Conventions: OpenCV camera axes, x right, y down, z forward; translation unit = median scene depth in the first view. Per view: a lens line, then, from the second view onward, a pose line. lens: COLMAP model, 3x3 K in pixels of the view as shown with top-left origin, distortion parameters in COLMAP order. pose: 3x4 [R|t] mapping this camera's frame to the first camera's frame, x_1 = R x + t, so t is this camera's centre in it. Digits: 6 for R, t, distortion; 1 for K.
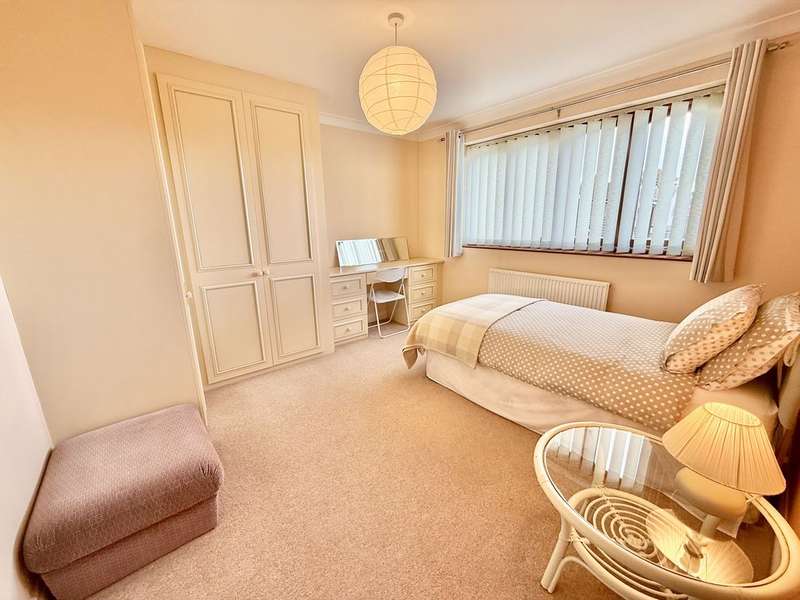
lens RADIAL K [[318.3, 0, 400.0], [0, 318.3, 300.0], [0, 0, 1]] dist [-0.000428, 0.000000]
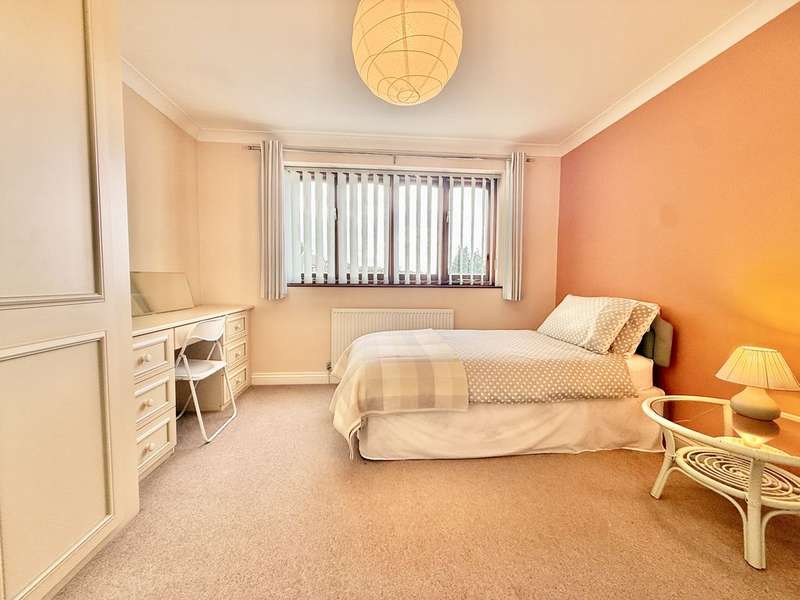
lens RADIAL K [[318.3, 0, 400.0], [0, 318.3, 300.0], [0, 0, 1]] dist [-0.000428, 0.000000]
pose [[0.570415, -0.029150, 0.820839, -0.383011], [0.177317, 0.980174, -0.088412, -0.018423], [-0.801988, 0.195980, 0.564275, 0.447934]]
